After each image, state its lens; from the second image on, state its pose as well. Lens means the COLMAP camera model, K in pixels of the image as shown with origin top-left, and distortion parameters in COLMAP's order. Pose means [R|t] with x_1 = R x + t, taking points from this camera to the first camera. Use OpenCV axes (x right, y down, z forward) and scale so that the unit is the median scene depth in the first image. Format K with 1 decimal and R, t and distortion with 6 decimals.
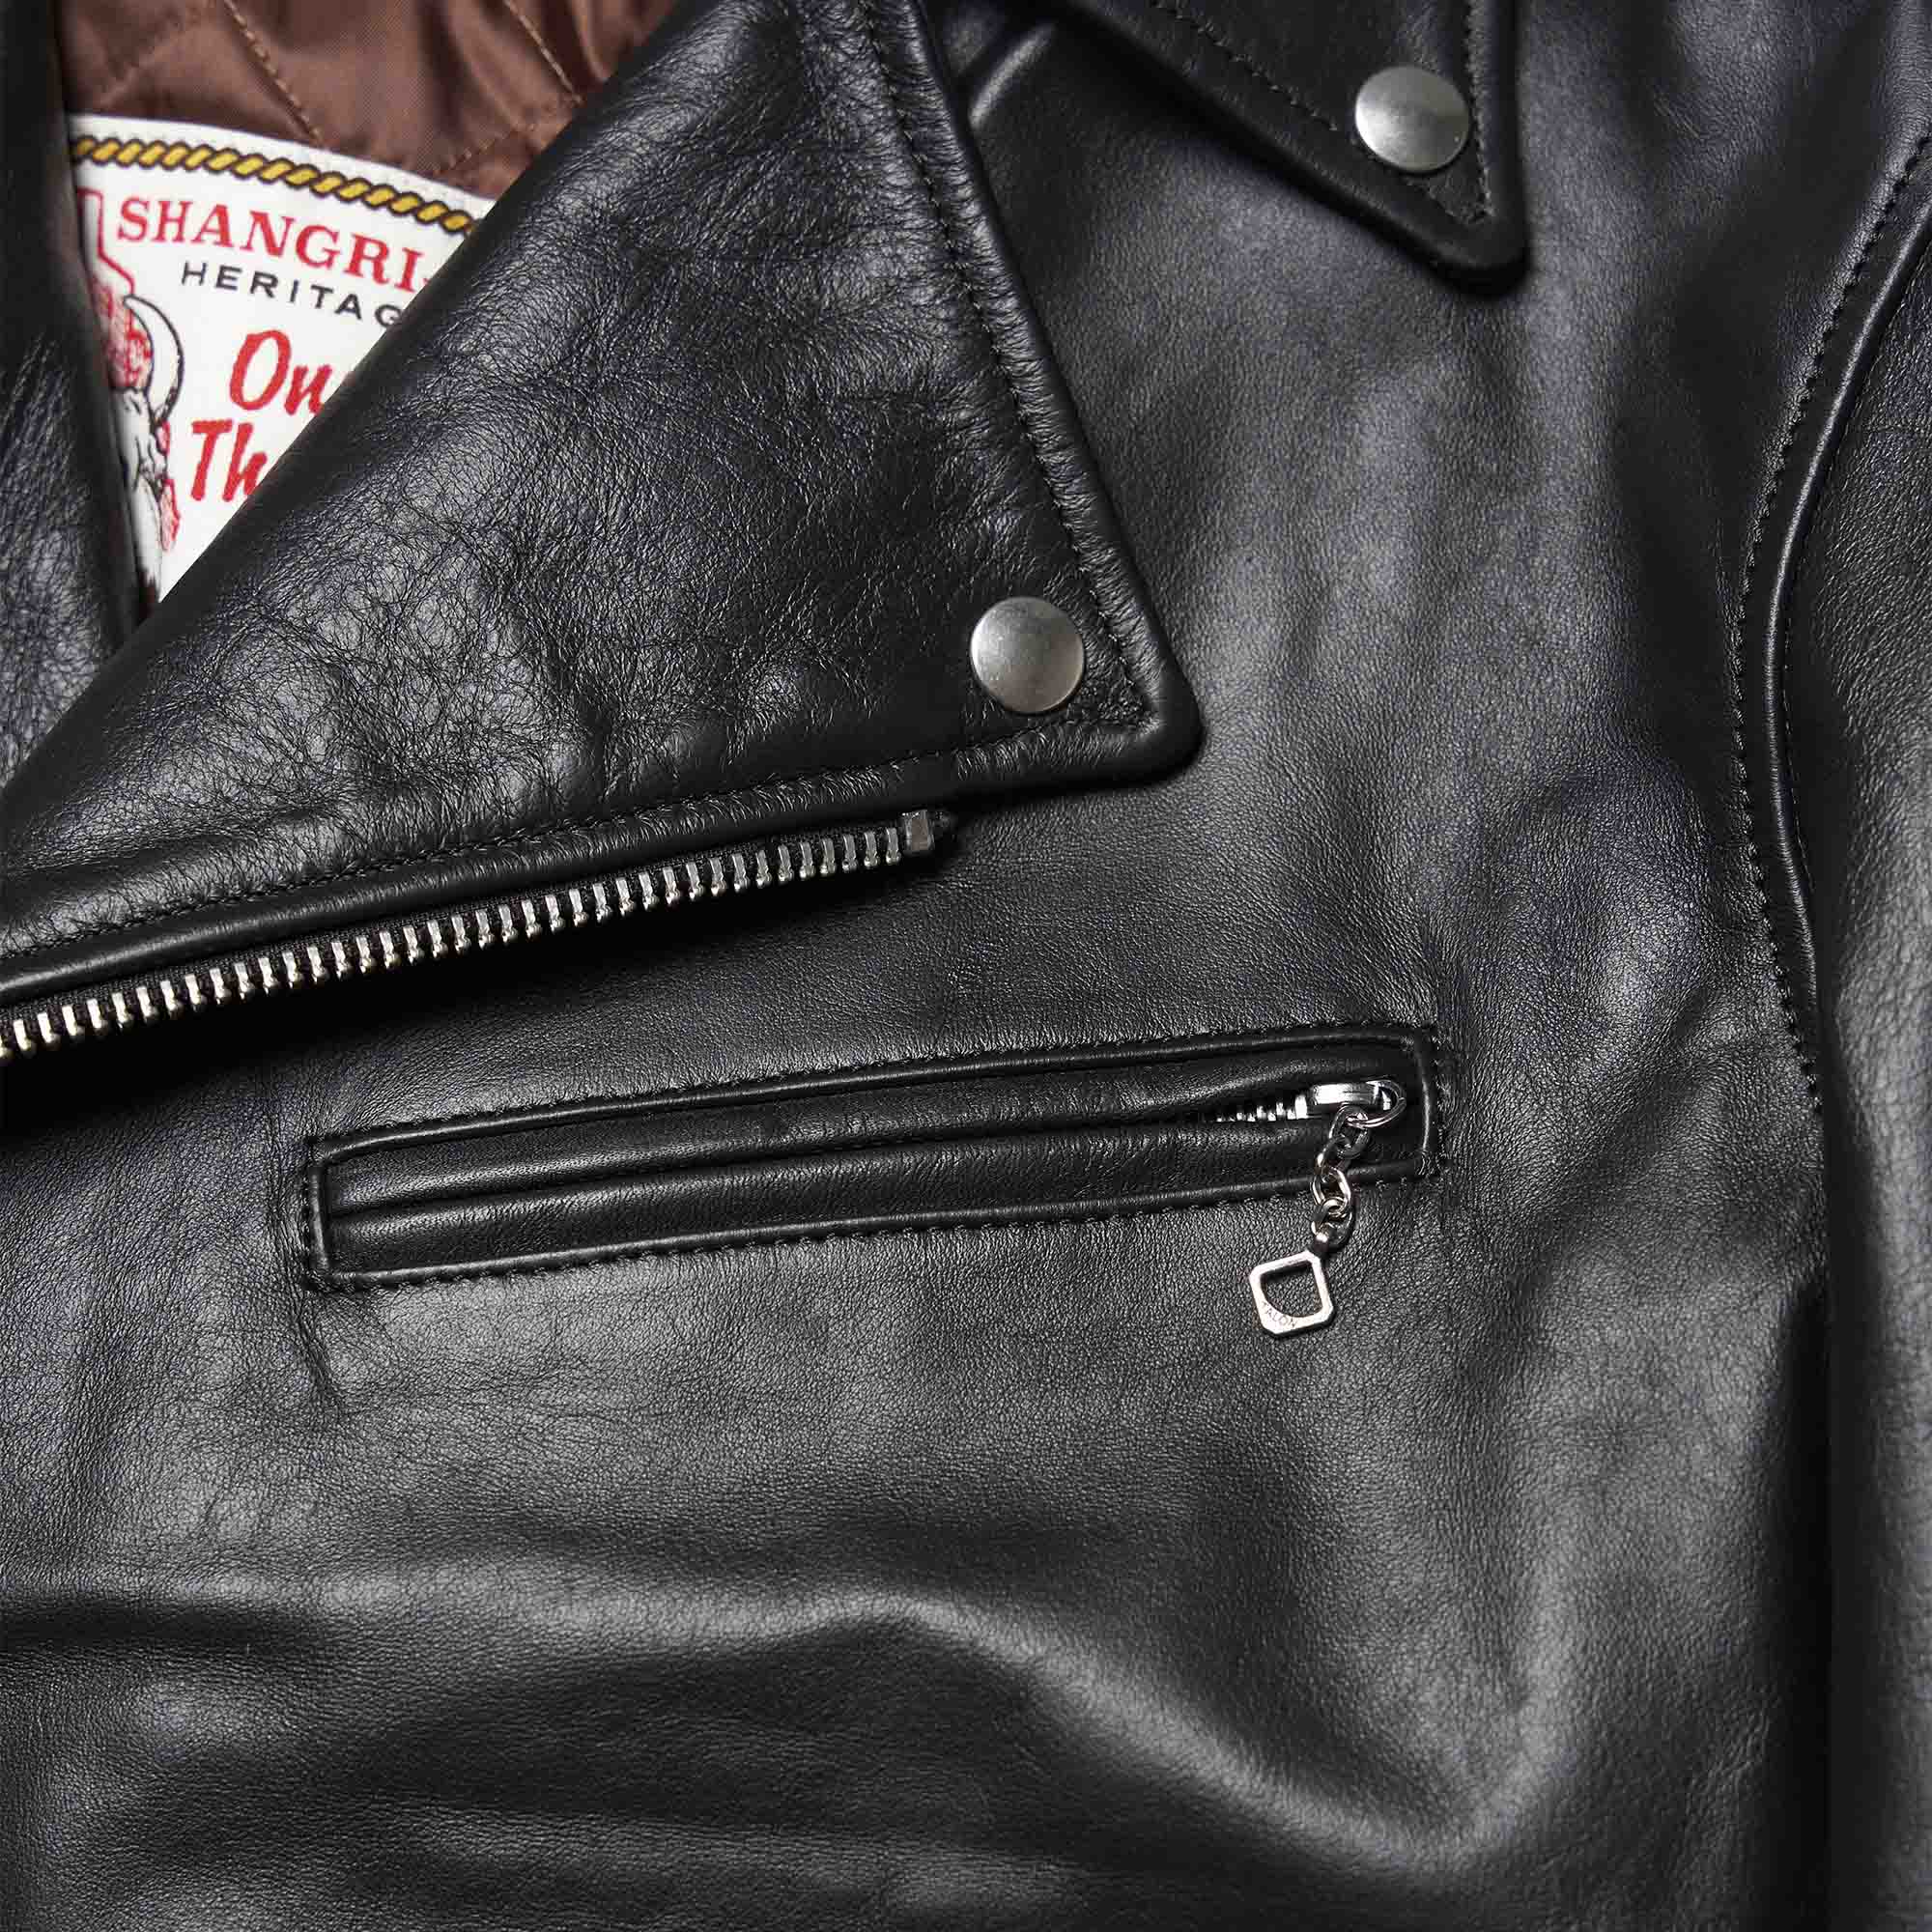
lens RADIAL K [[5717.9, 0, 977.6], [0, 5717.9, 1131.6], [0, 0, 1]] dist [-0.101029, 0.000000]
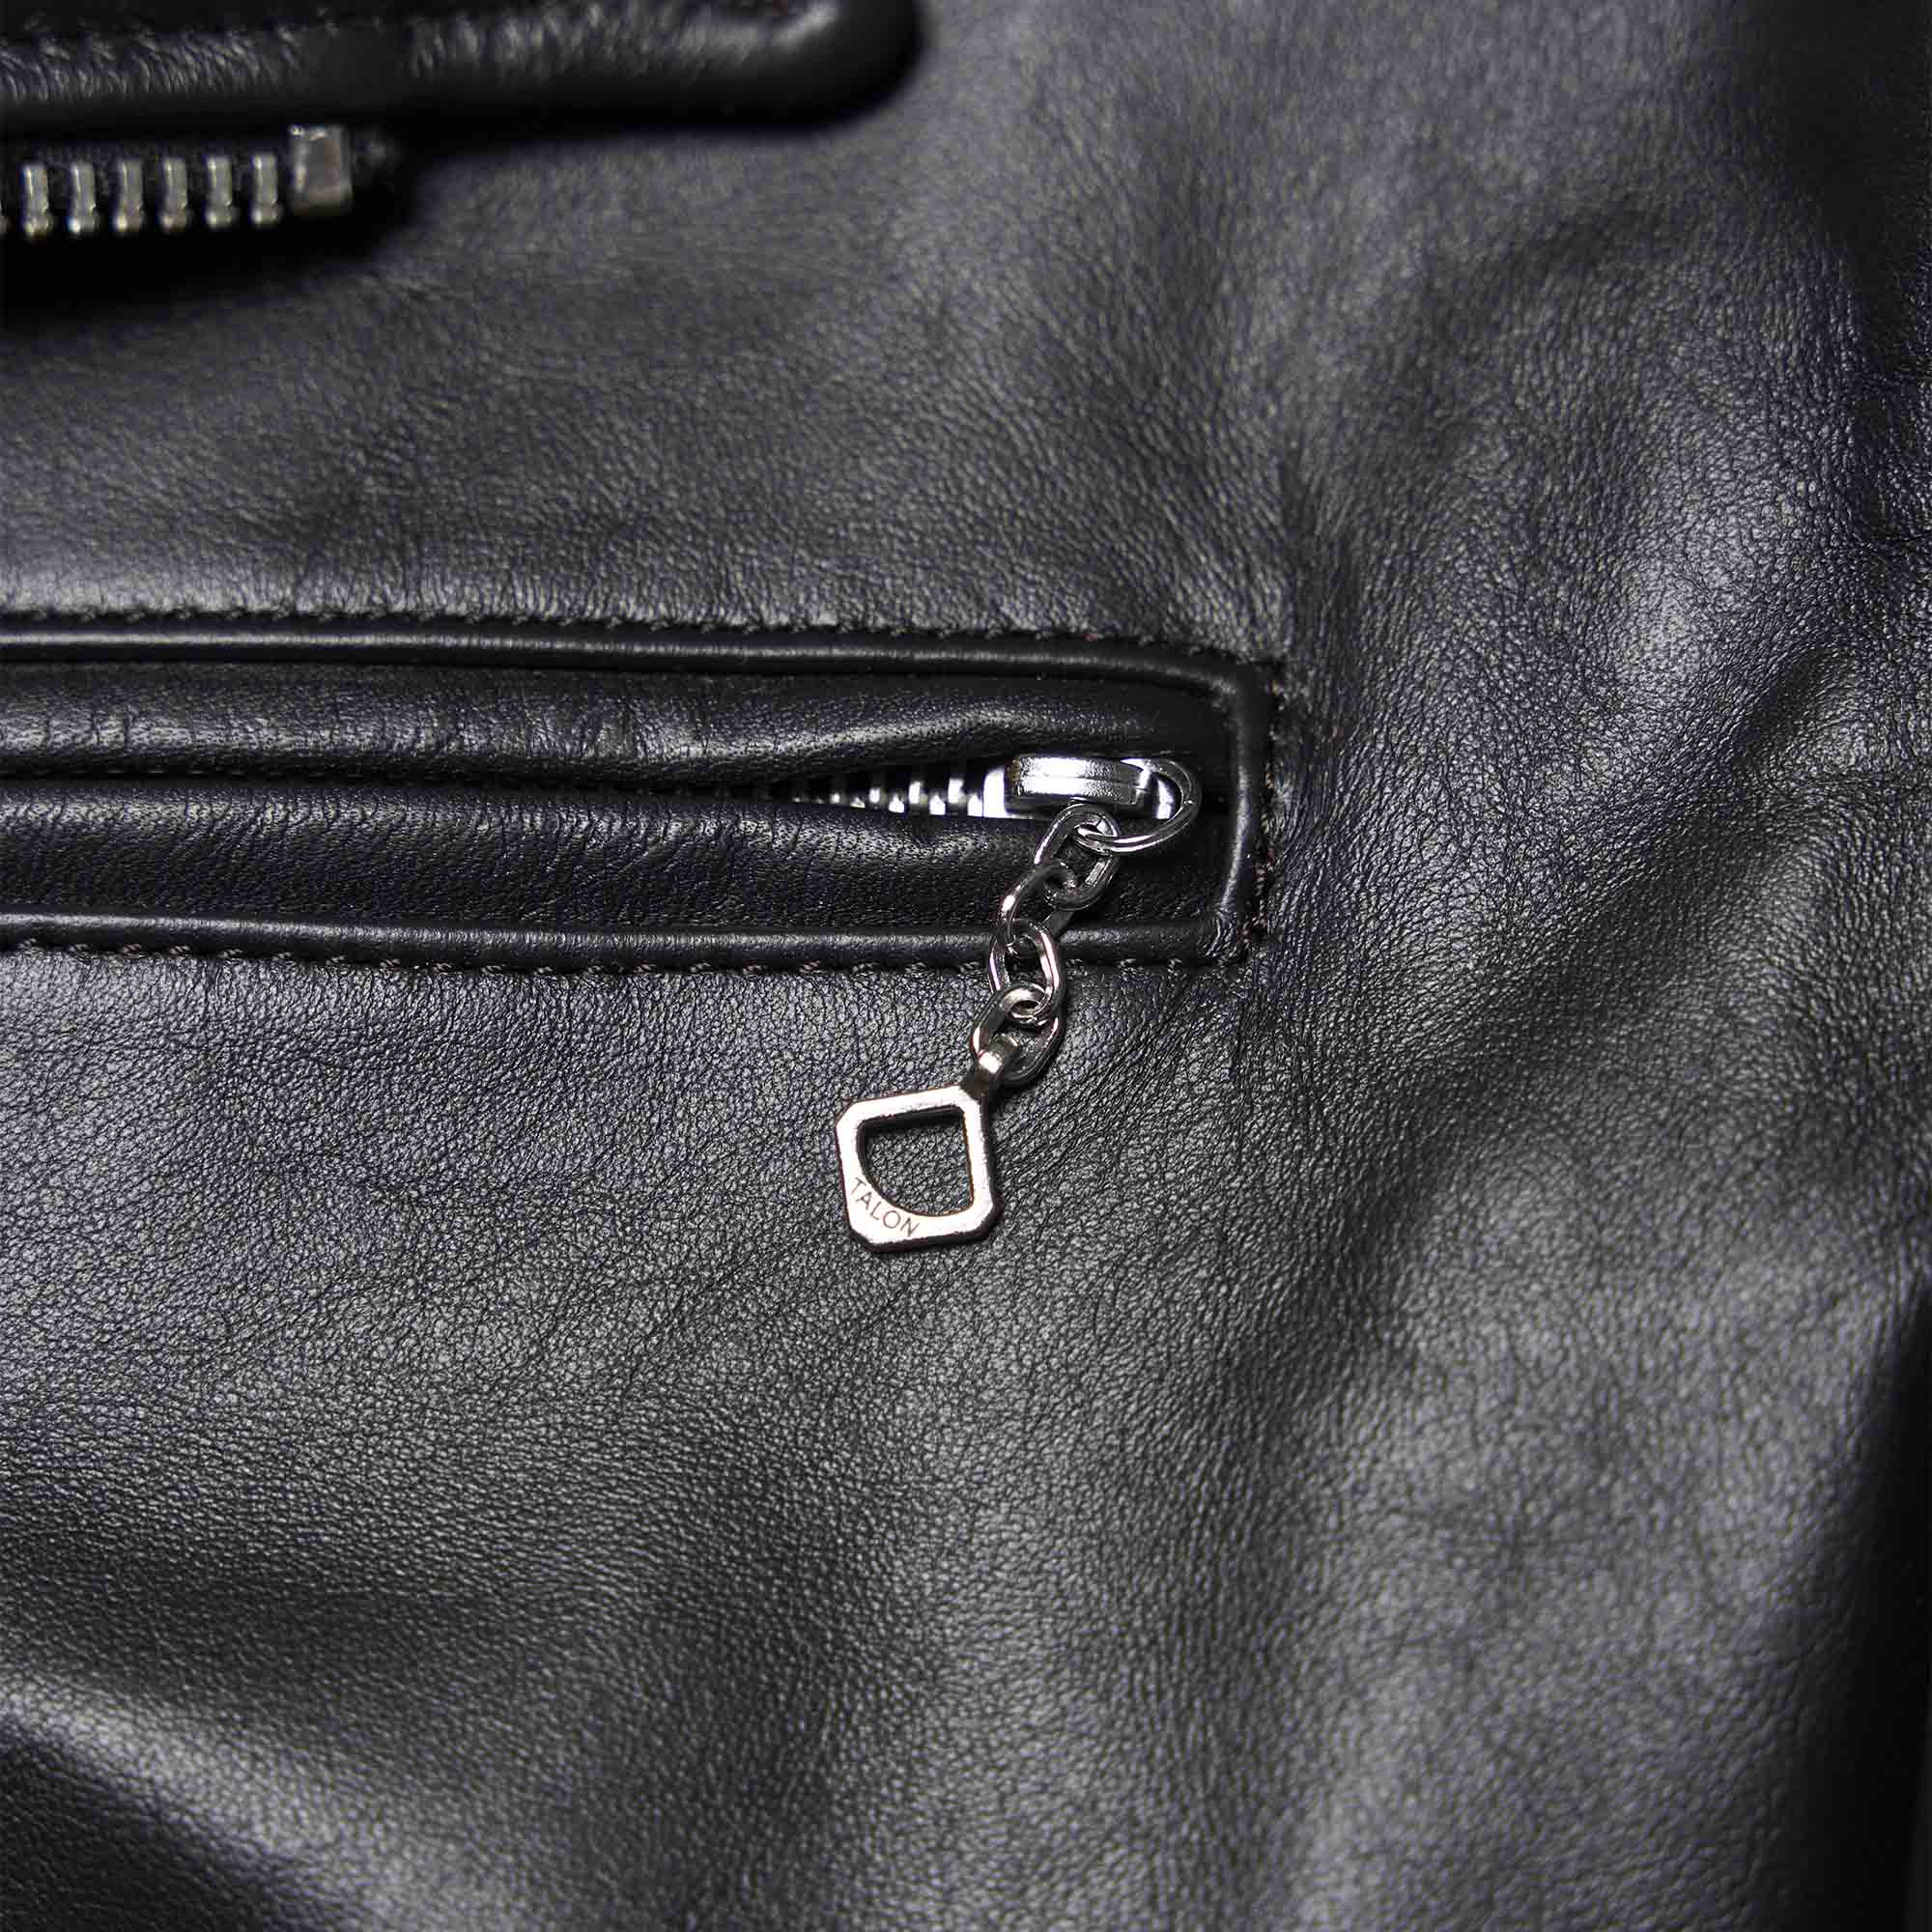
lens RADIAL K [[5717.9, 0, 964.5], [0, 5717.9, 962.8], [0, 0, 1]] dist [-0.101029, 0.000000]
pose [[0.992311, 0.118558, -0.035550, 0.074305], [-0.115679, 0.990503, 0.074316, -0.026998], [0.044023, -0.069632, 0.996601, 0.496867]]
